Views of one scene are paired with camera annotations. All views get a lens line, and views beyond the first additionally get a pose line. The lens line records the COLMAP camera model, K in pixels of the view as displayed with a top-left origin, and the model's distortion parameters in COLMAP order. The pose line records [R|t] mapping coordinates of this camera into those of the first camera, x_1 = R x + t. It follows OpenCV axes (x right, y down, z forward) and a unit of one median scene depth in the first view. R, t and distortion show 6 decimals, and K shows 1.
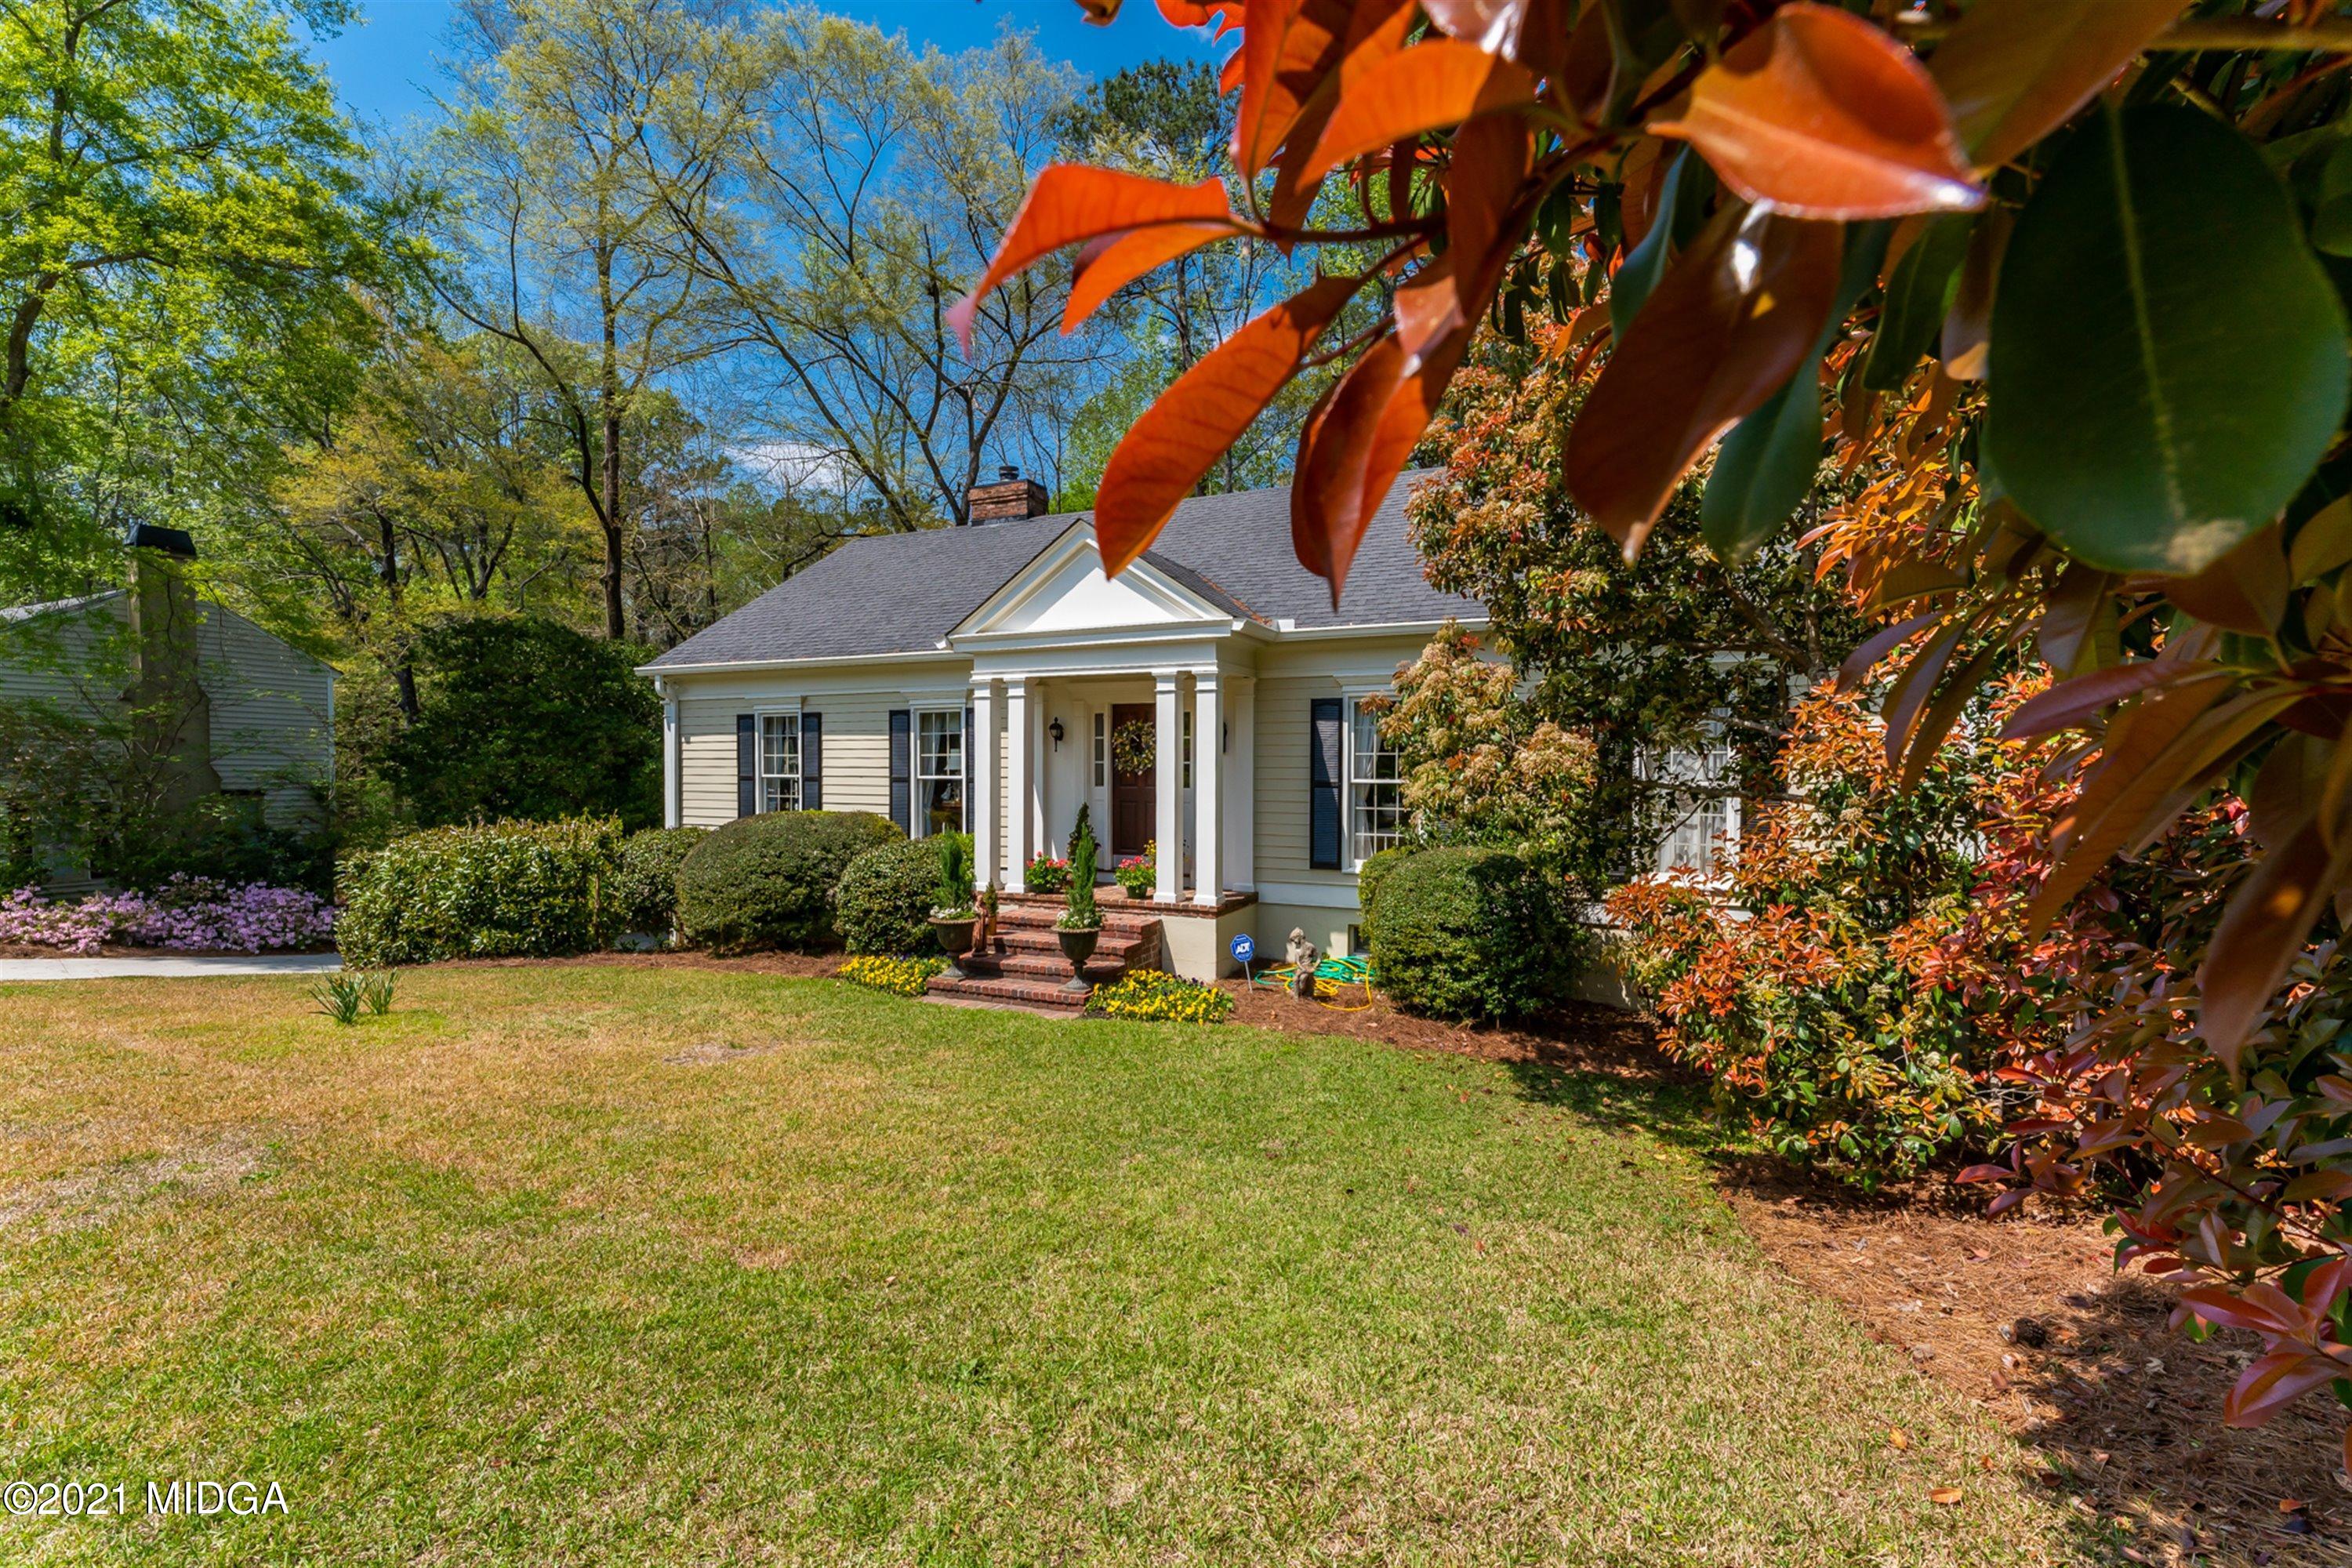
lens RADIAL K [[870.8, 0, 1226.3], [0, 870.8, 798.8], [0, 0, 1]] dist [-0.008003, 0.000090]
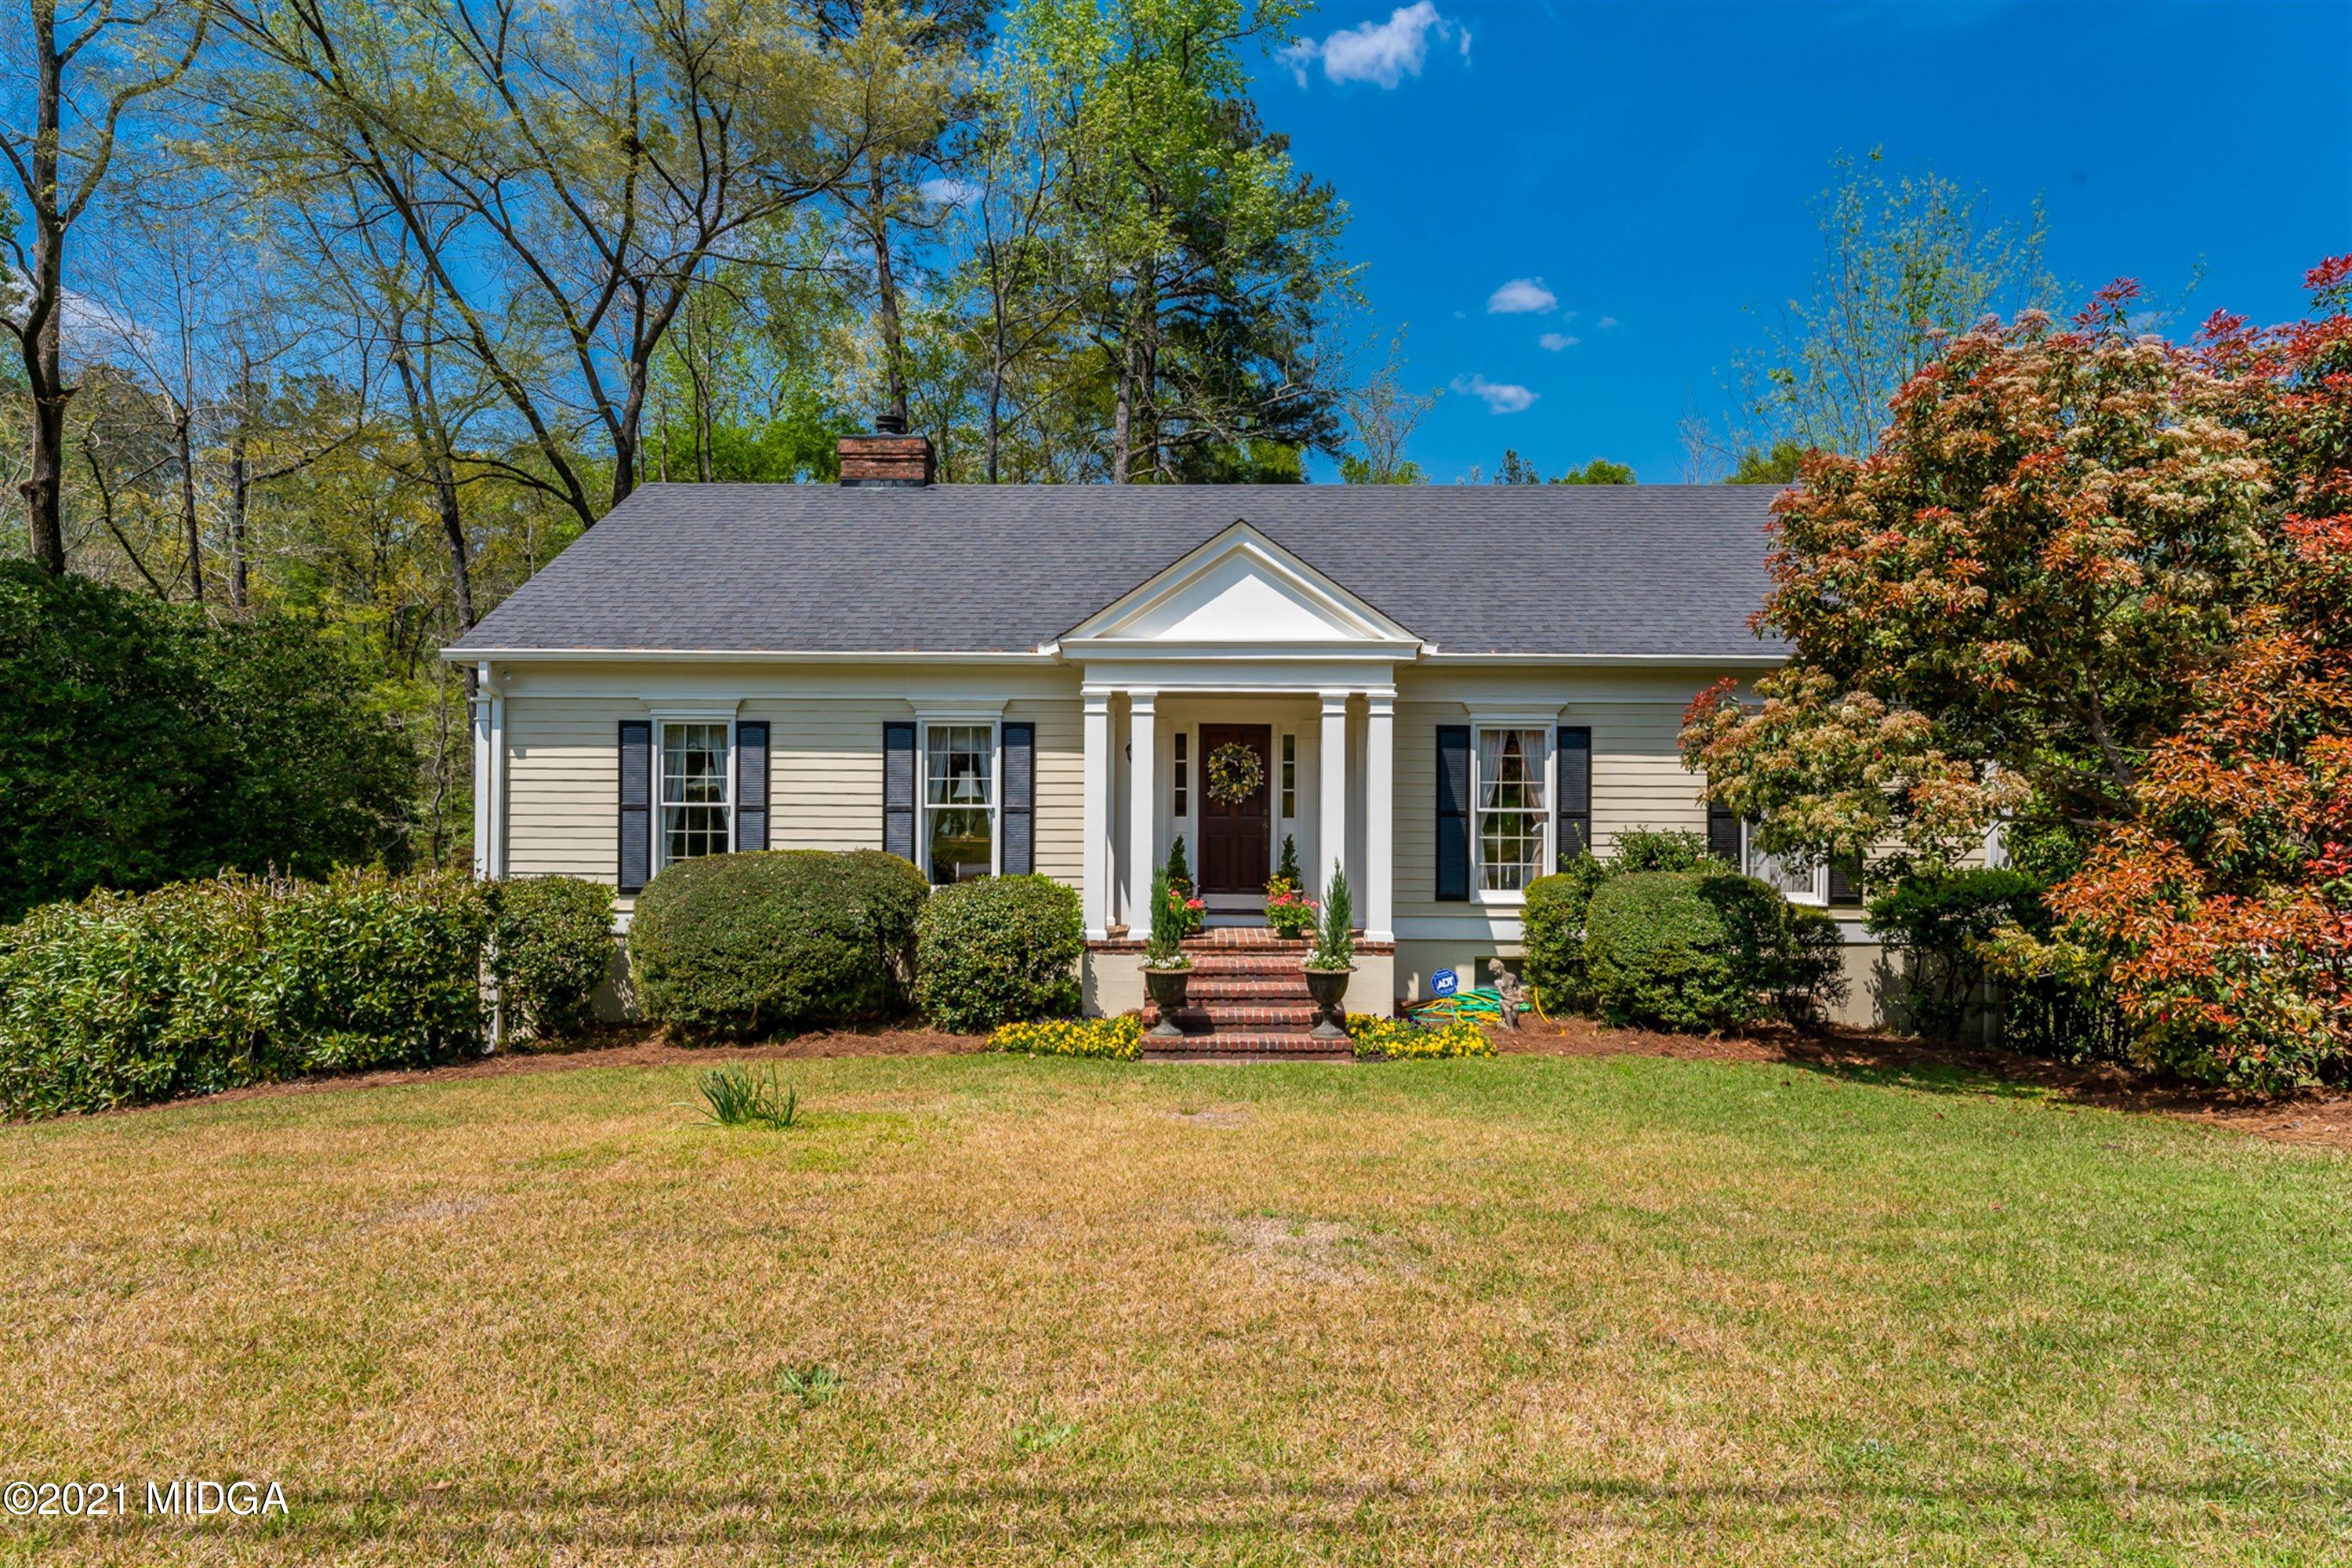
lens RADIAL K [[1067.2, 0, 1211.4], [0, 1067.2, 813.1], [0, 0, 1]] dist [-0.001694, -0.001165]
pose [[0.932937, -0.001609, 0.360037, -0.551618], [0.008471, 0.999811, -0.017481, 0.001175], [-0.359941, 0.019359, 0.932774, -0.013372]]
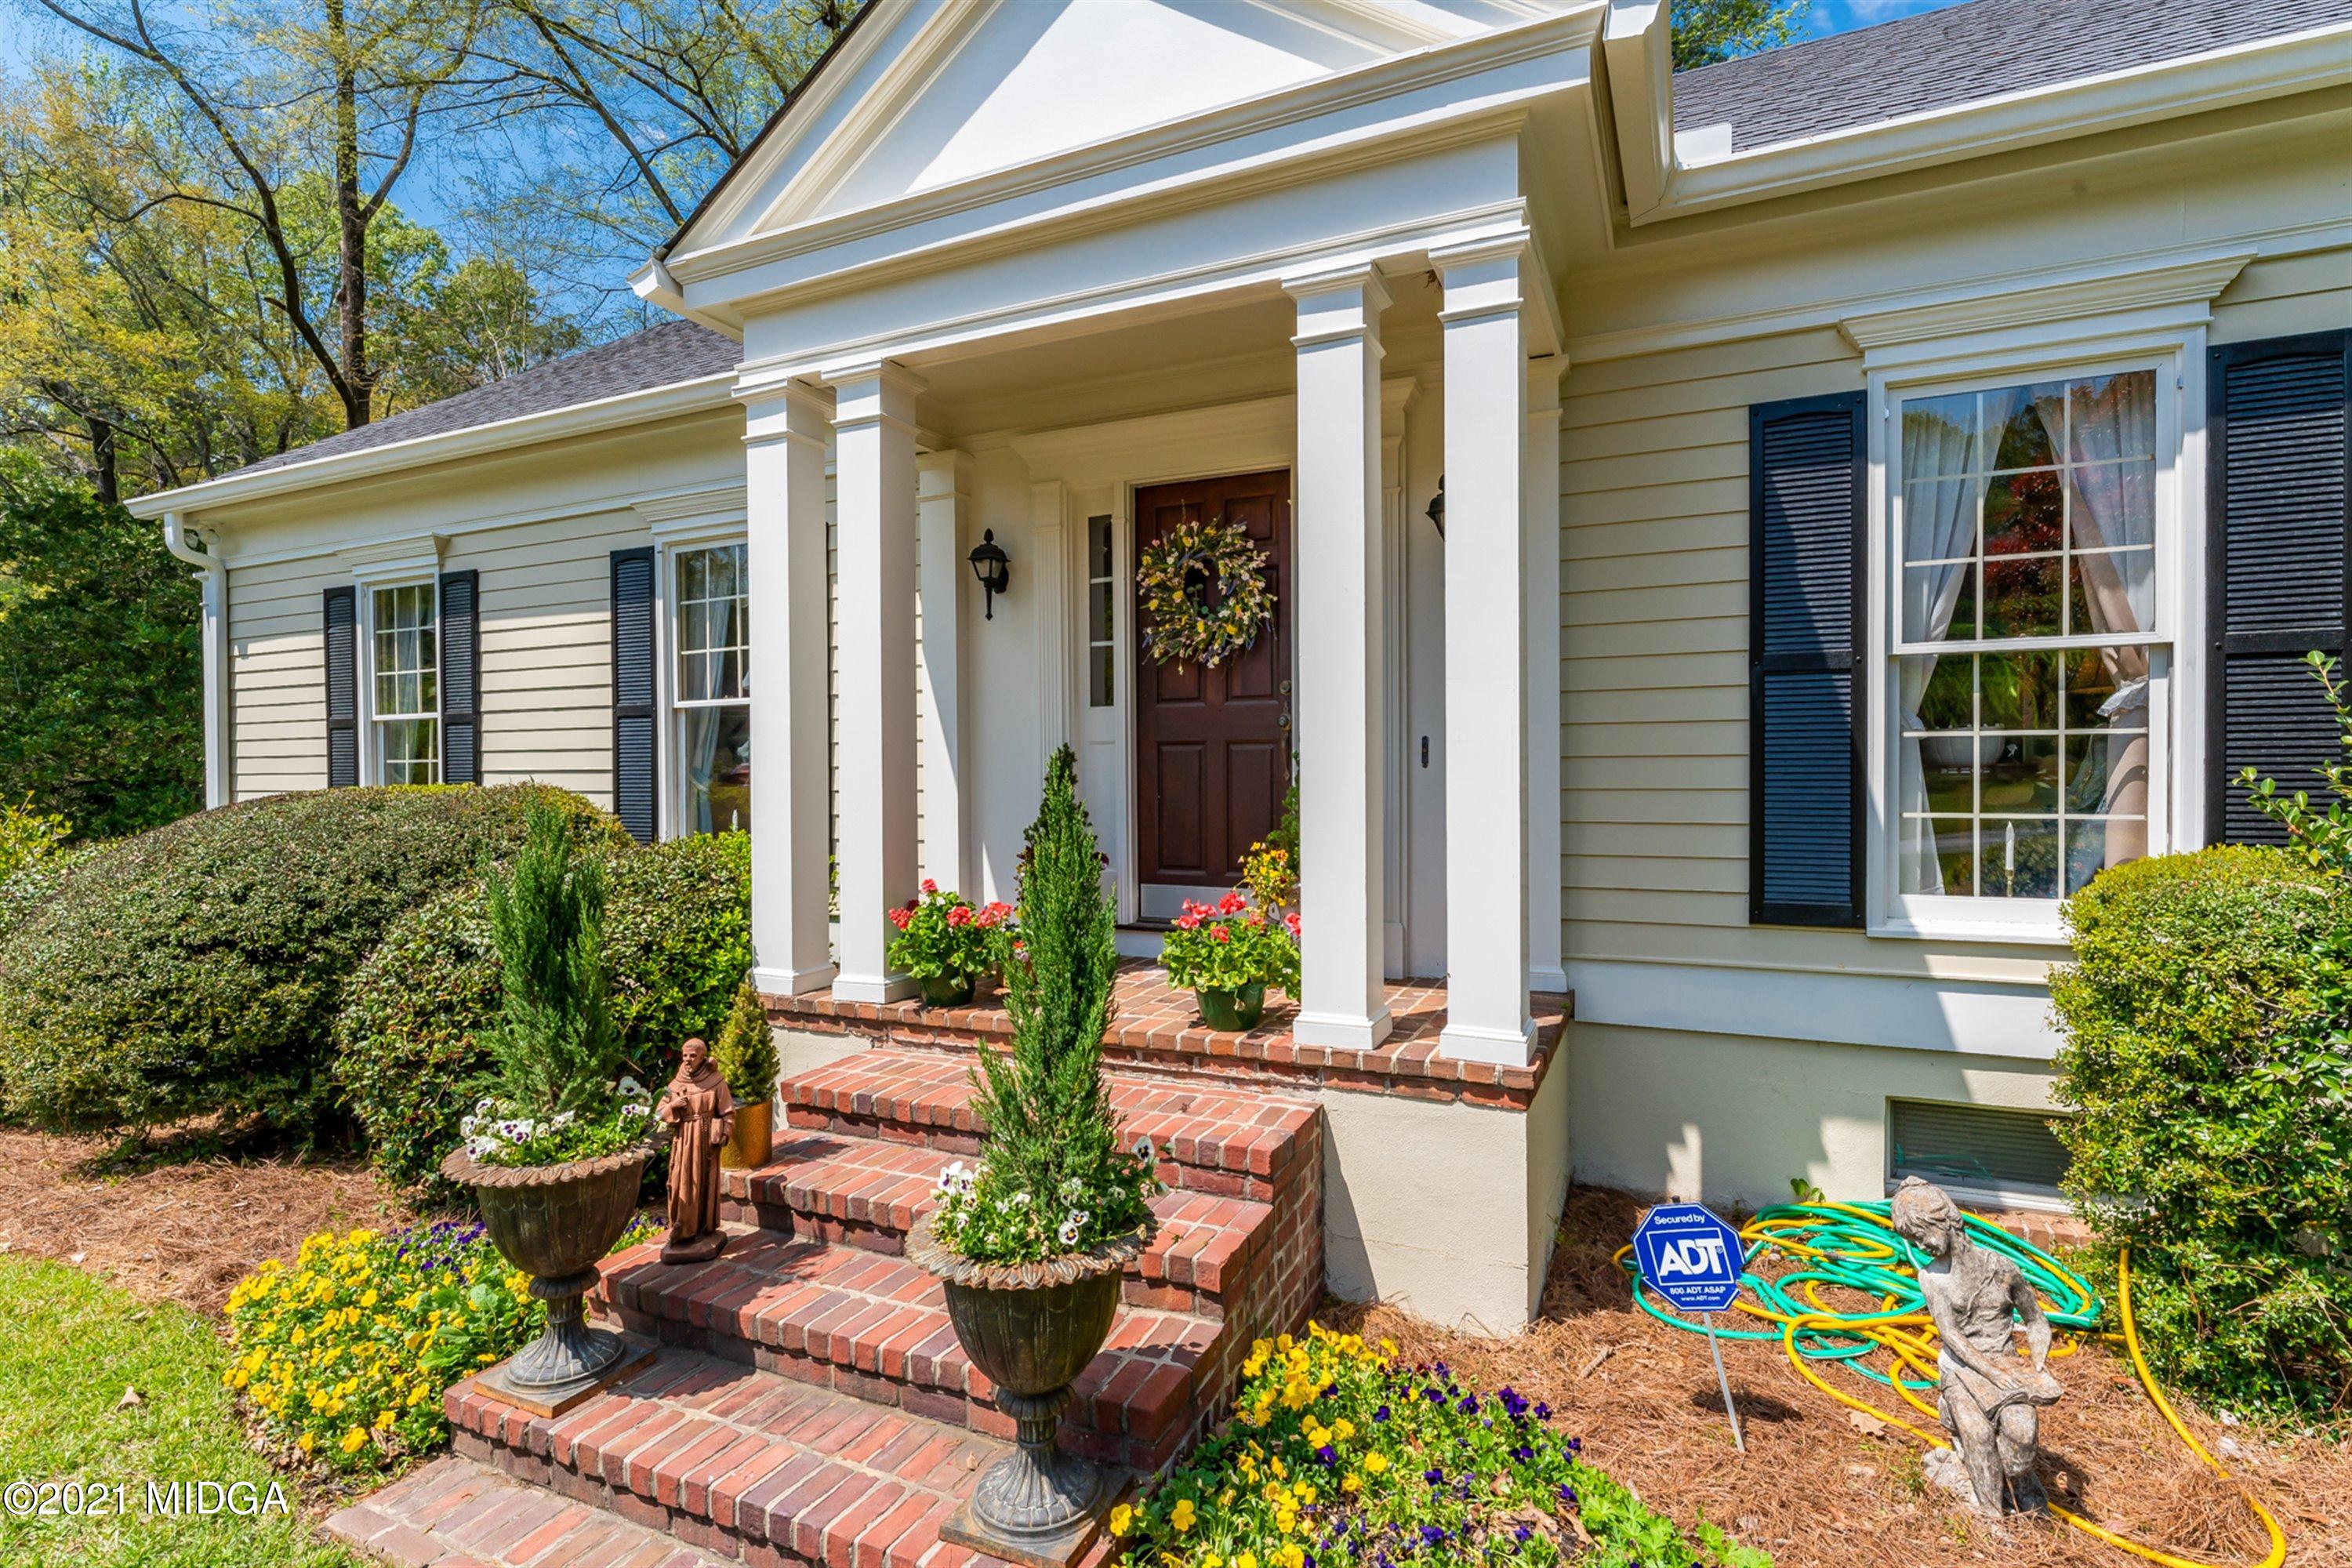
lens RADIAL K [[1067.2, 0, 1203.9], [0, 1067.2, 799.9], [0, 0, 1]] dist [-0.001694, -0.001165]
pose [[0.999278, -0.011133, -0.036316, -0.092513], [0.010886, 0.999916, -0.006997, 0.033476], [0.036391, 0.006597, 0.999316, 0.582260]]
